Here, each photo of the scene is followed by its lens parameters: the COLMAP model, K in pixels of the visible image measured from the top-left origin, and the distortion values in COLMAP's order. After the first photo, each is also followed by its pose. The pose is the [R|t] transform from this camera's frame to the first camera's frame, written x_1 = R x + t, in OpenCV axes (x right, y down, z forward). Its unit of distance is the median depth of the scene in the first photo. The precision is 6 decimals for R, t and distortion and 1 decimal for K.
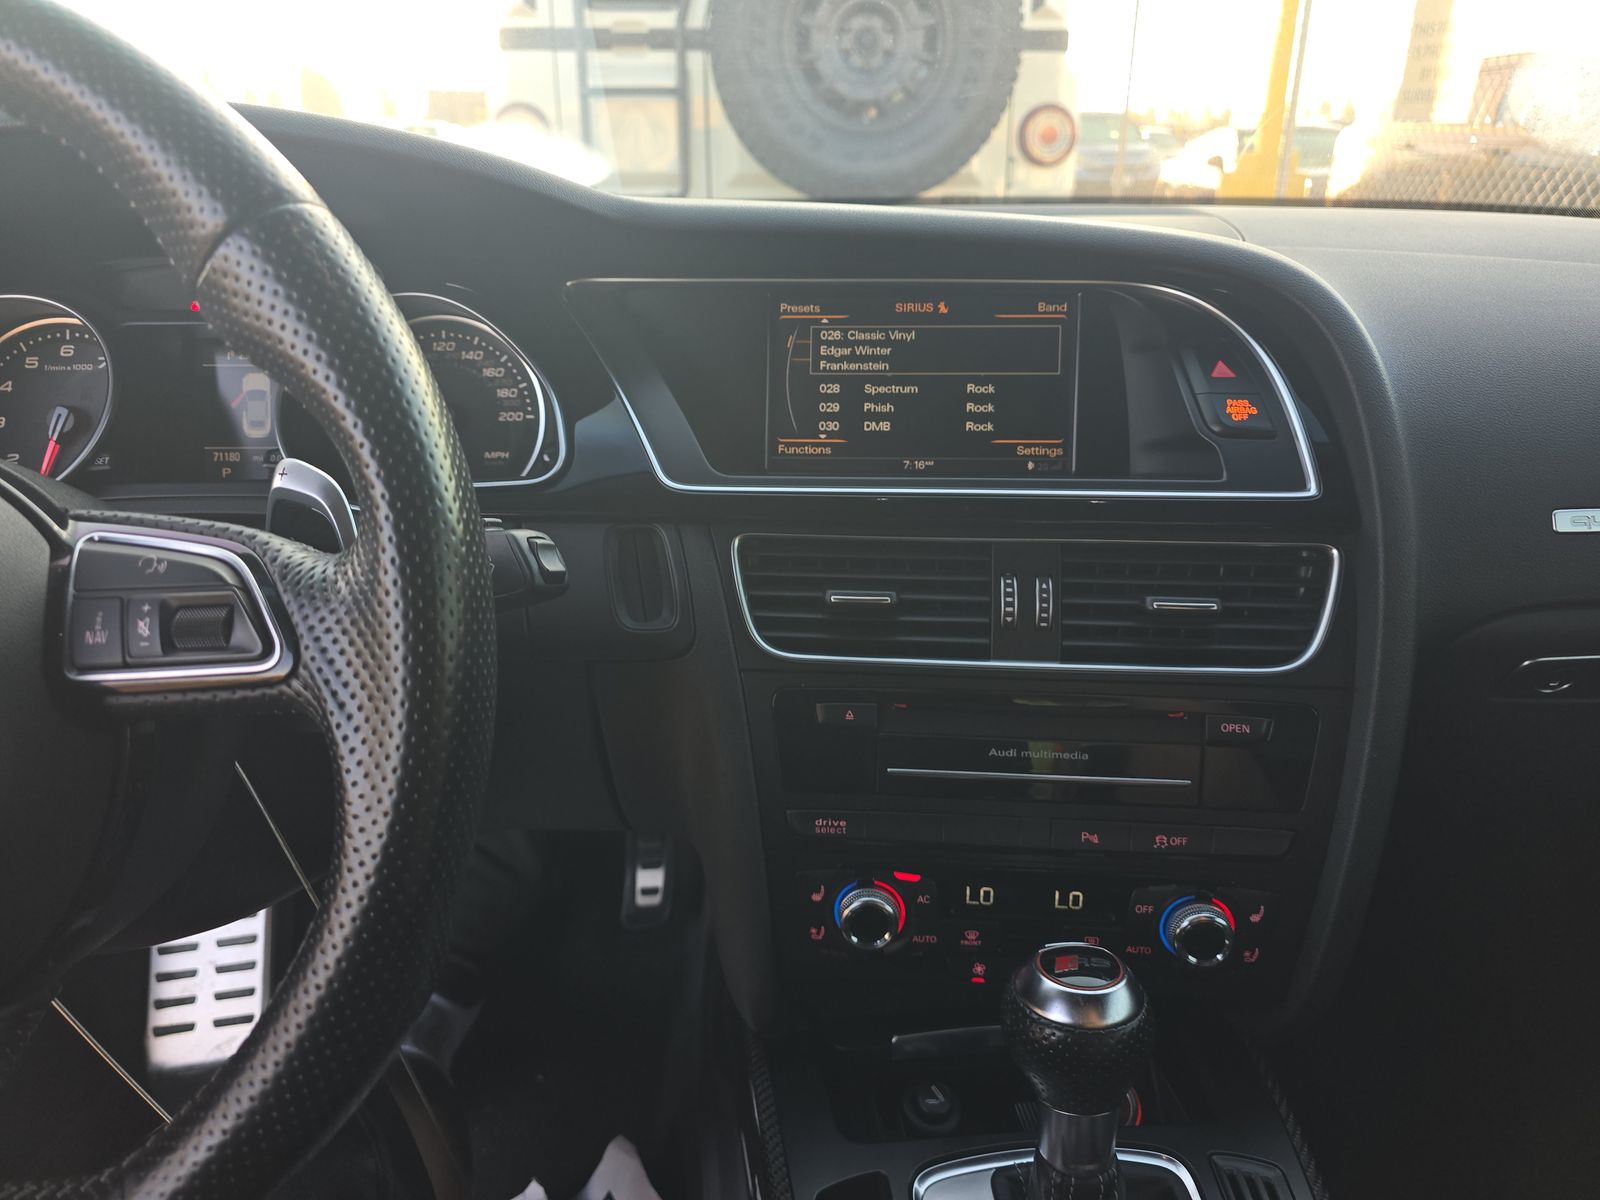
lens RADIAL K [[1061.3, 0, 802.3], [0, 1061.3, 590.4], [0, 0, 1]] dist [0.049069, -0.047465]
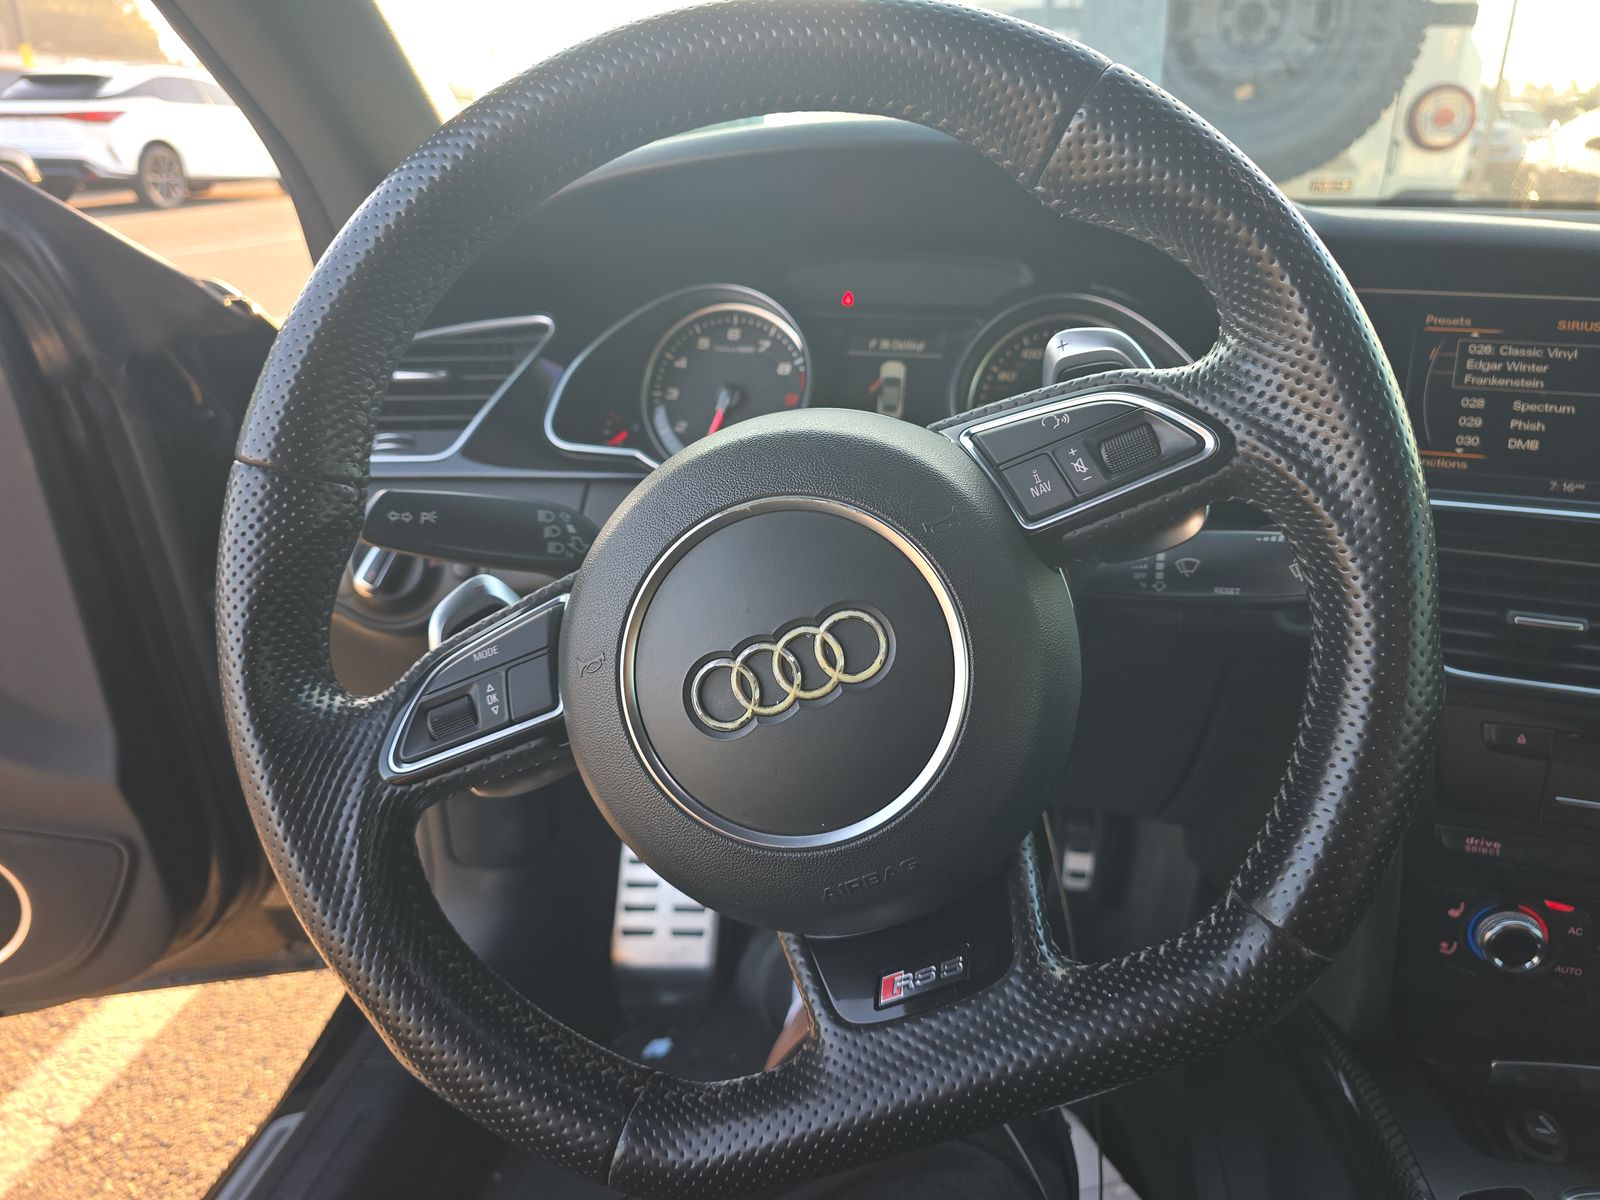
lens RADIAL K [[1081.2, 0, 822.0], [0, 1081.2, 579.7], [0, 0, 1]] dist [0.002963, -0.019841]
pose [[0.973656, 0.089427, -0.209752, -0.328891], [-0.087391, 0.995993, 0.018973, 0.006794], [0.210608, -0.000143, 0.977570, -0.102501]]
